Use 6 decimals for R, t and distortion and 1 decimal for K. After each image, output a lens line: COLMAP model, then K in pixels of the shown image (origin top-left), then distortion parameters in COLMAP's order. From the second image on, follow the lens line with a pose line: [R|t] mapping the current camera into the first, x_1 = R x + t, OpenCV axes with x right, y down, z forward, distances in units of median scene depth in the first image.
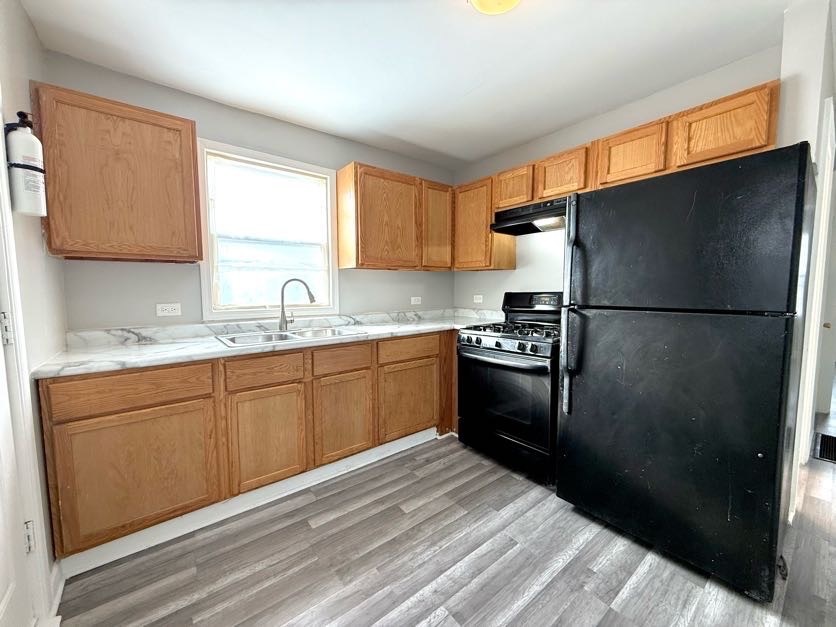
lens RADIAL K [[331.3, 0, 417.1], [0, 331.3, 314.6], [0, 0, 1]] dist [-0.003111, 0.000750]
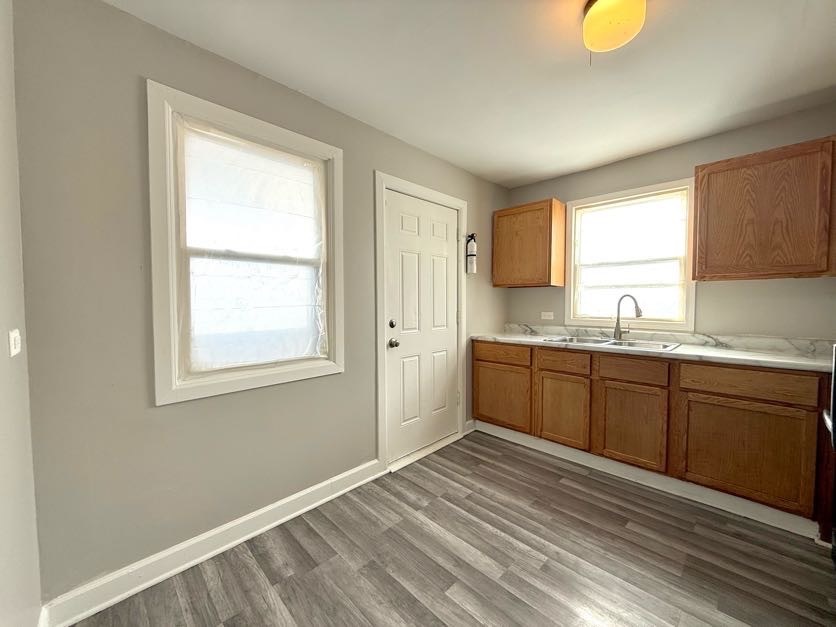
lens RADIAL K [[331.3, 0, 418.1], [0, 331.3, 313.4], [0, 0, 1]] dist [-0.003111, 0.000750]
pose [[0.119738, 0.039858, -0.992005, 0.778862], [-0.080040, 0.996329, 0.030371, -0.025137], [0.989574, 0.075763, 0.122489, 0.183952]]
